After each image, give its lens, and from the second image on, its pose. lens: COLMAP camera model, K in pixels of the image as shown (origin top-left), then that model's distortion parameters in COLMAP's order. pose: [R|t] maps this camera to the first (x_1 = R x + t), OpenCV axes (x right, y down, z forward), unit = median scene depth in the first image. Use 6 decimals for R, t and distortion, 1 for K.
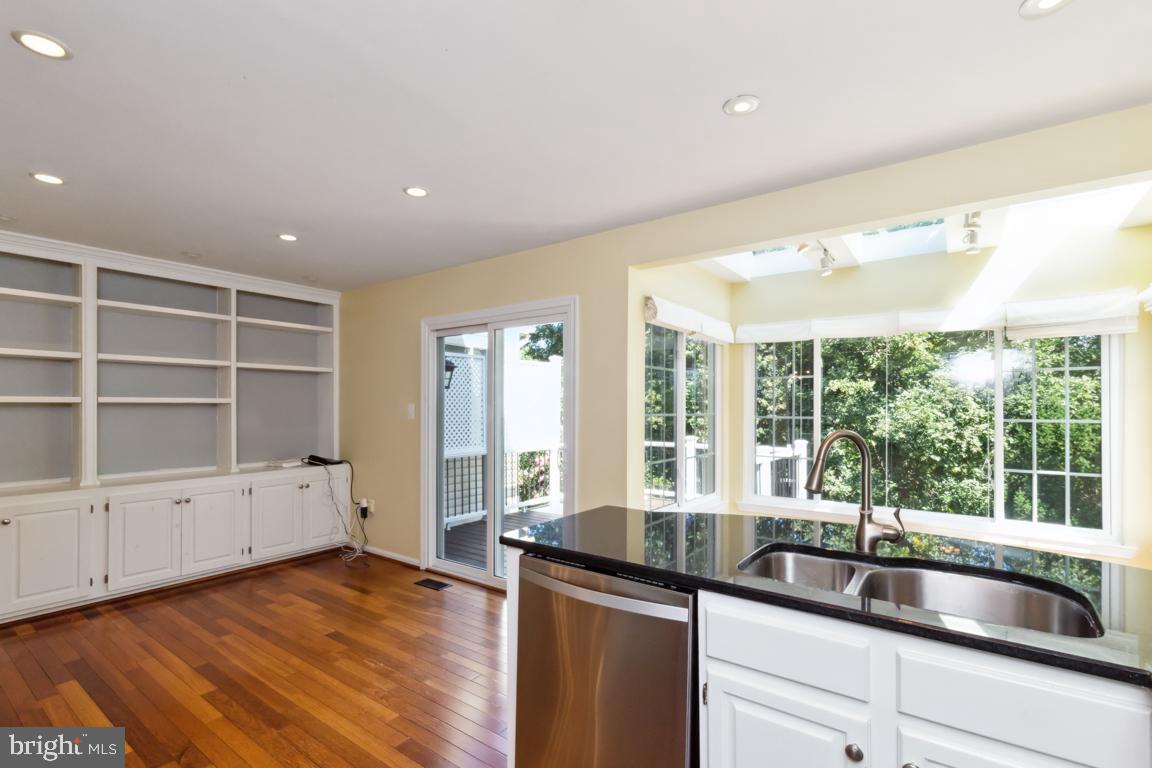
lens RADIAL K [[537.8, 0, 583.2], [0, 537.8, 391.6], [0, 0, 1]] dist [0.003351, 0.000474]
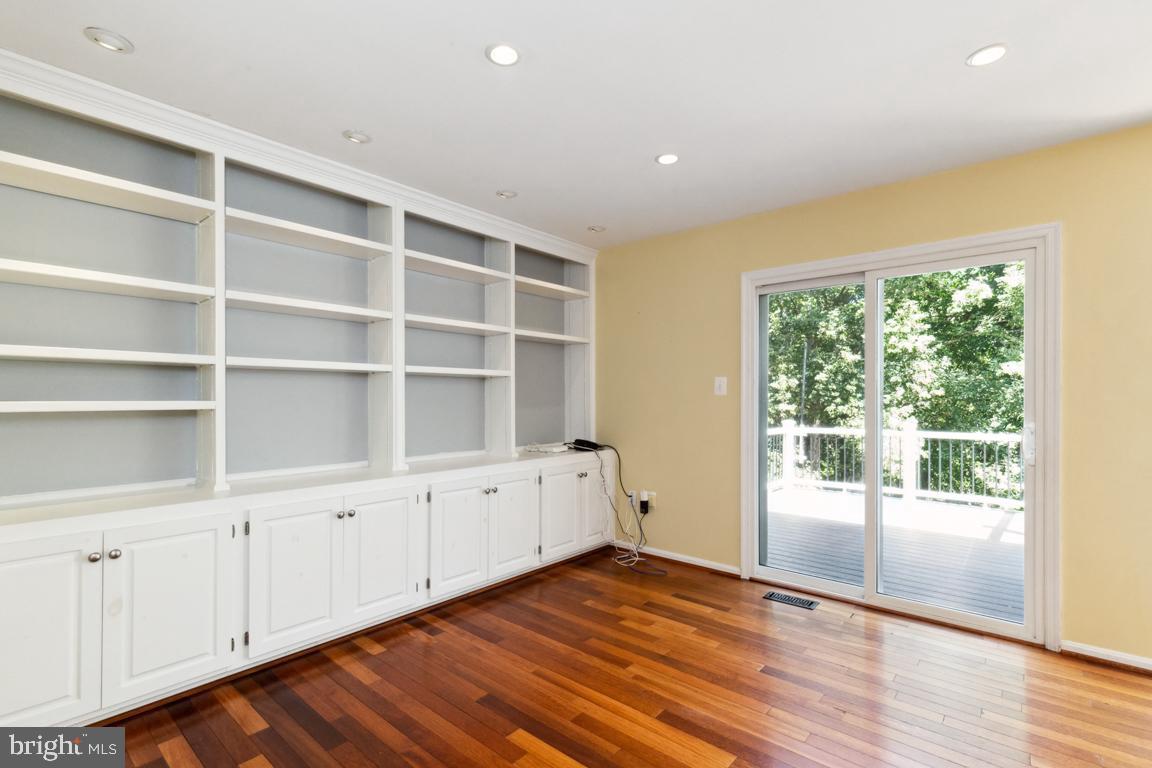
lens RADIAL K [[537.8, 0, 567.9], [0, 537.8, 394.6], [0, 0, 1]] dist [0.003351, 0.000474]
pose [[0.995019, 0.000541, -0.099680, -0.526409], [0.001636, 0.999762, 0.021757, 0.034694], [0.099668, -0.021812, 0.994782, 0.178306]]
